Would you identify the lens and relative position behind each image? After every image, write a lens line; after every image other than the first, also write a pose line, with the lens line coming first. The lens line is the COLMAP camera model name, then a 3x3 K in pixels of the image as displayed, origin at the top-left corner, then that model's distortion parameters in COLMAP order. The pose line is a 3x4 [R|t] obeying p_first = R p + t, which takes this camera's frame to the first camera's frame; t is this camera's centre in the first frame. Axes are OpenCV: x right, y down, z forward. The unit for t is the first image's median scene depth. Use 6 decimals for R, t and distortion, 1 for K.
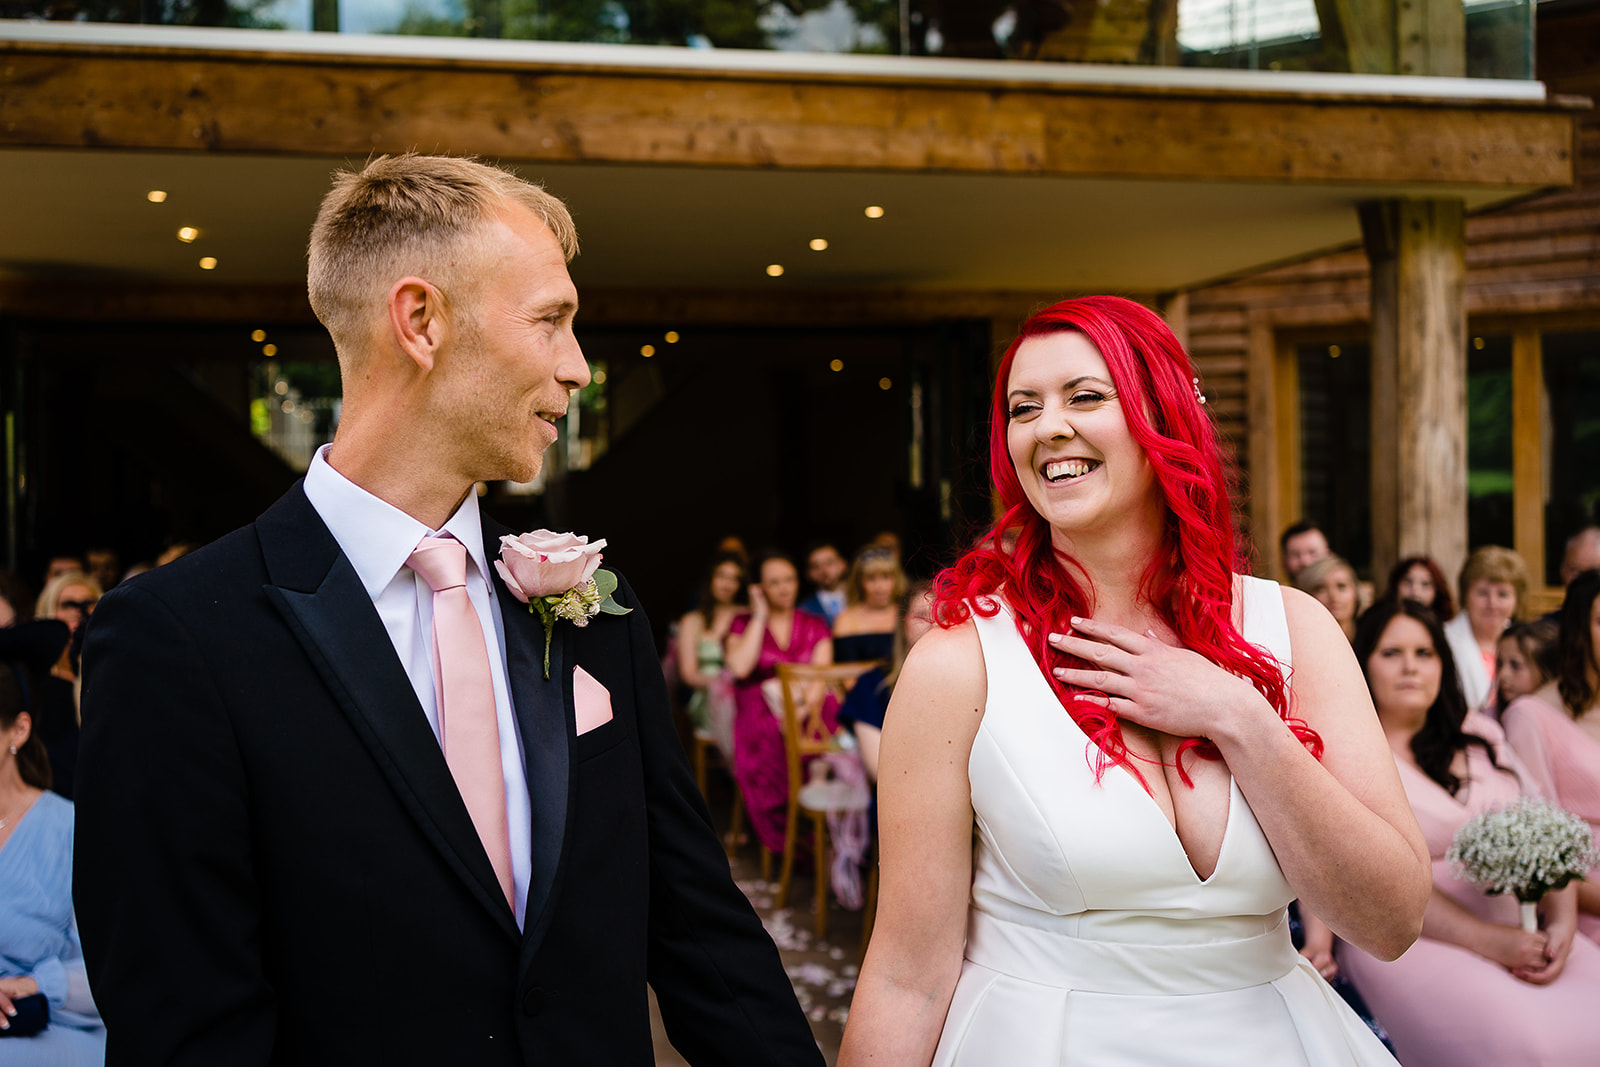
lens RADIAL K [[1711.5, 0, 791.1], [0, 1711.5, 506.0], [0, 0, 1]] dist [-0.006322, 0.036776]
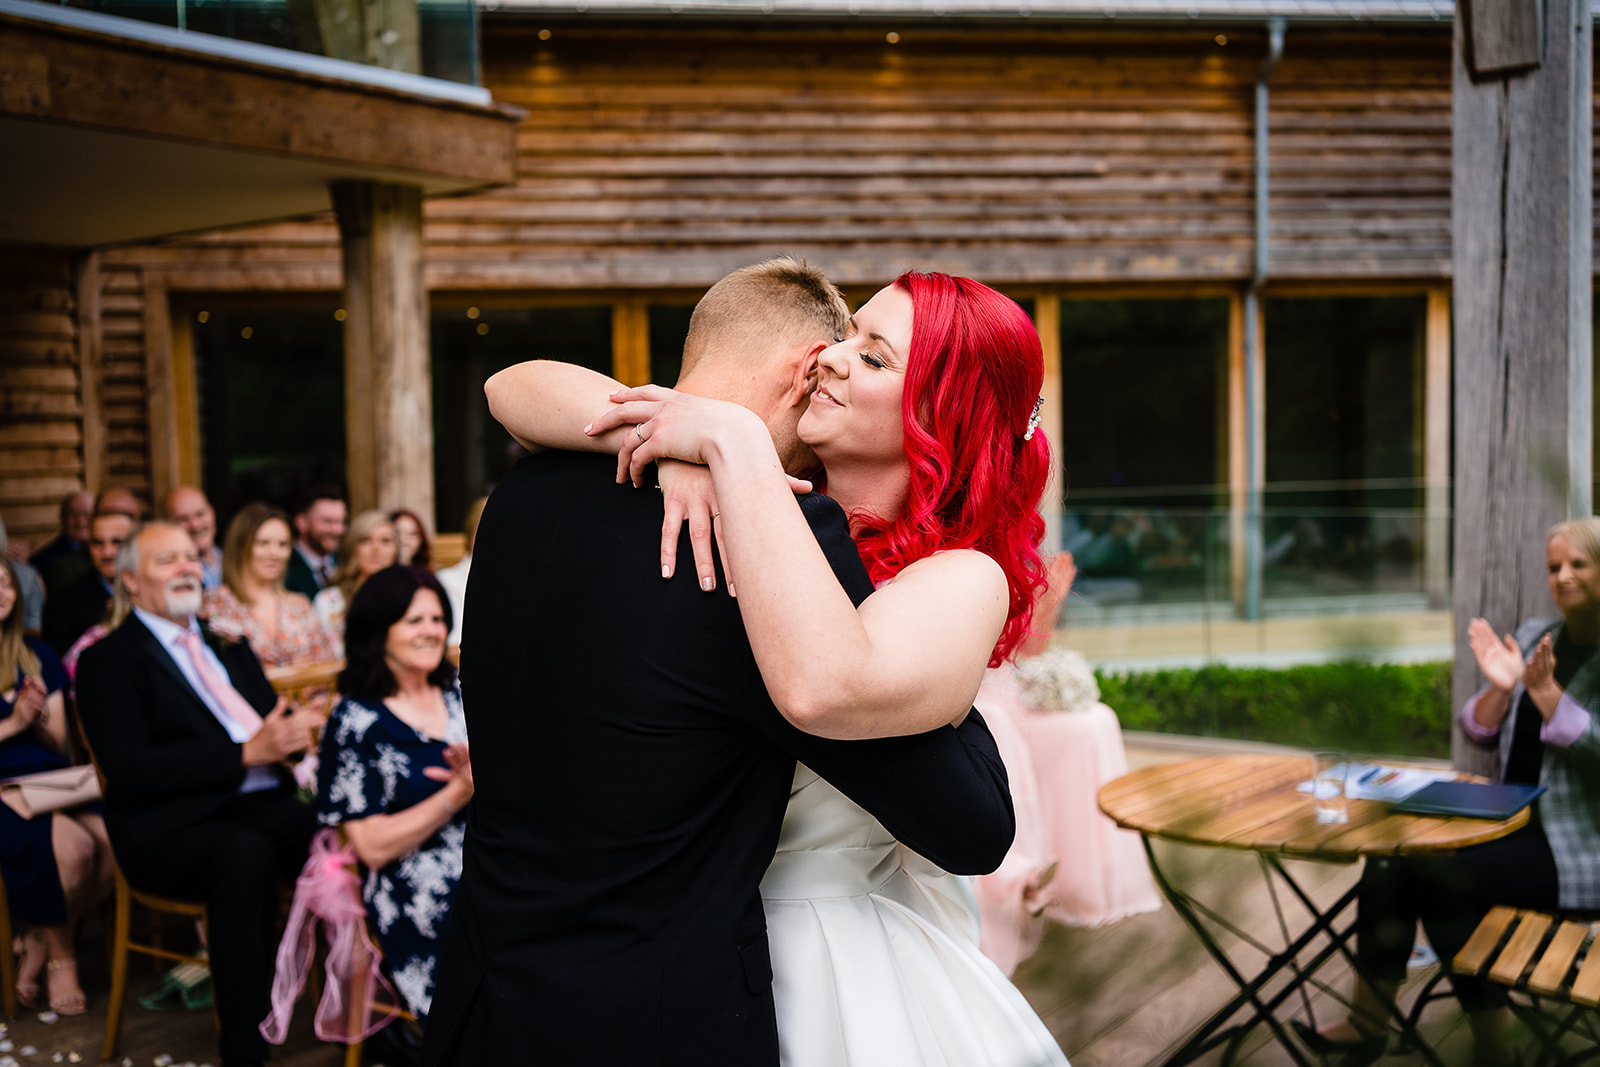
lens RADIAL K [[1689.9, 0, 800.0], [0, 1689.9, 533.5], [0, 0, 1]] dist [-0.006119, 0.038851]
pose [[0.761330, -0.039308, 0.647172, -0.140329], [0.015639, 0.998983, 0.042279, 0.002646], [-0.648176, -0.022067, 0.761170, 0.004786]]
